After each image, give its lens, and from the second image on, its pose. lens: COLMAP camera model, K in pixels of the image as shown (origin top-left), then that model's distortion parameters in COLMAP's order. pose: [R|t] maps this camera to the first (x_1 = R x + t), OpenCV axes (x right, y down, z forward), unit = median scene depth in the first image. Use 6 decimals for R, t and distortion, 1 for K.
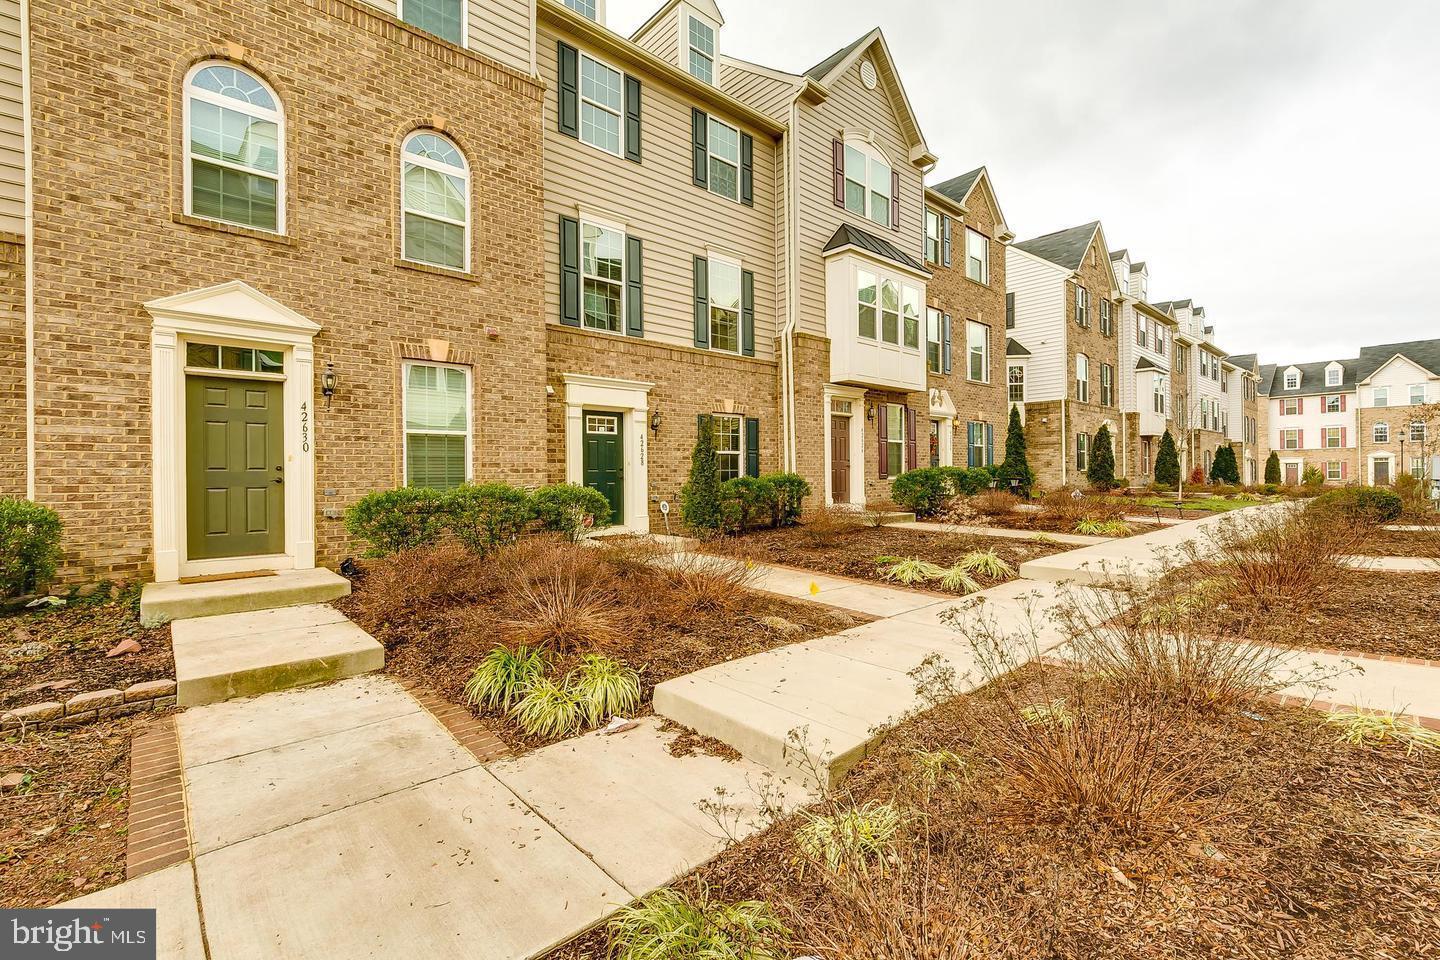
lens RADIAL K [[641.9, 0, 714.0], [0, 641.9, 474.0], [0, 0, 1]] dist [0.004333, -0.001650]
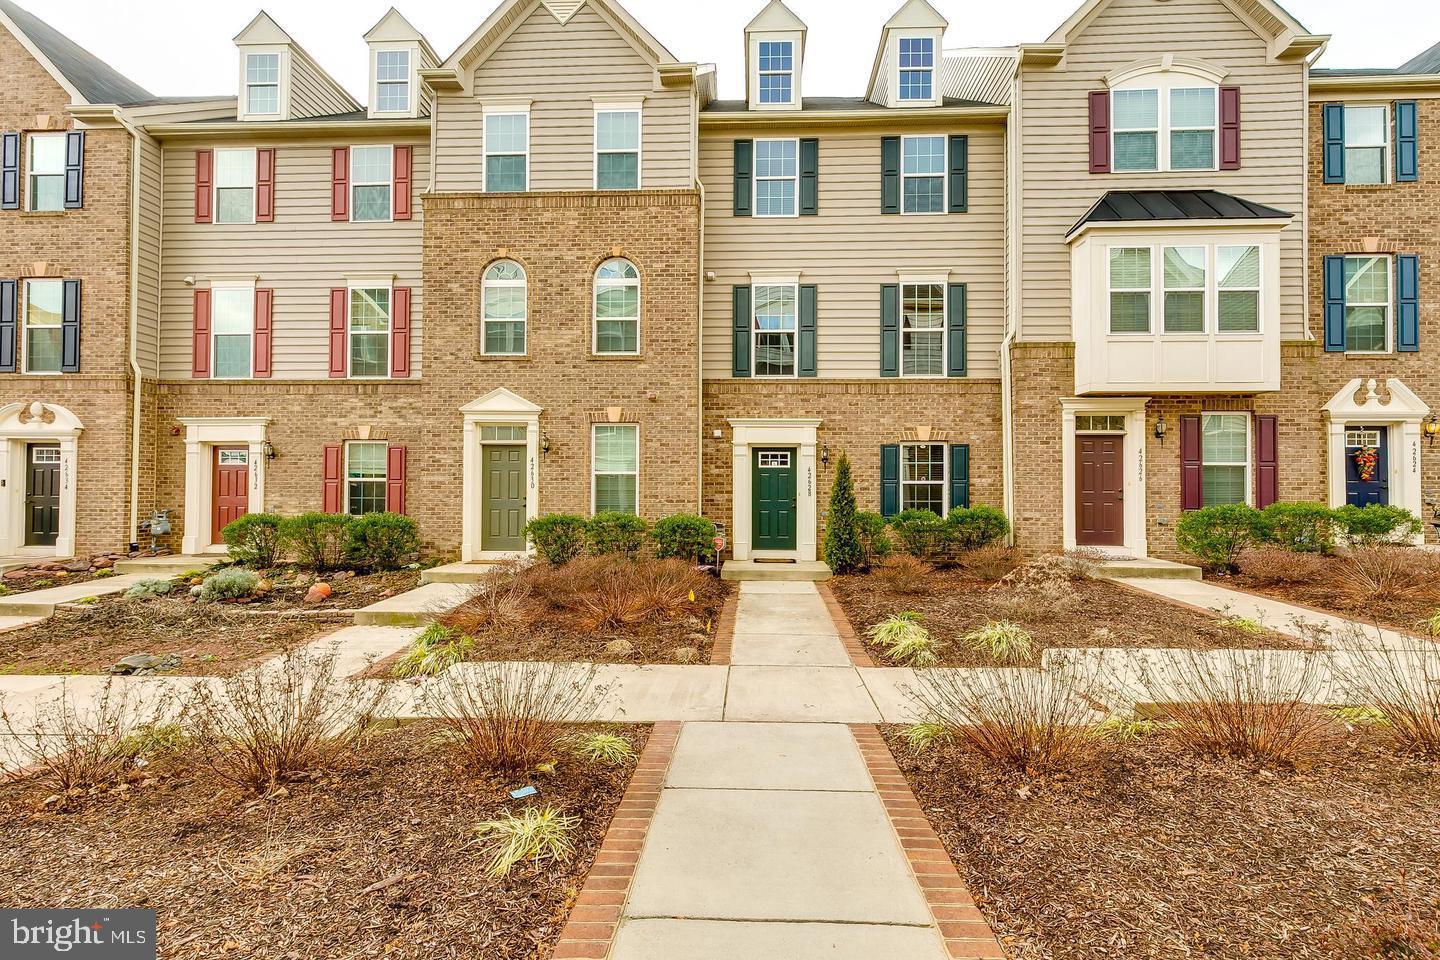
lens RADIAL K [[641.9, 0, 710.9], [0, 641.9, 479.9], [0, 0, 1]] dist [0.004333, -0.001650]
pose [[0.707442, -0.002669, -0.706766, 0.548857], [-0.008497, 0.999888, -0.012281, -0.027182], [0.706720, 0.014694, 0.707341, 0.129133]]
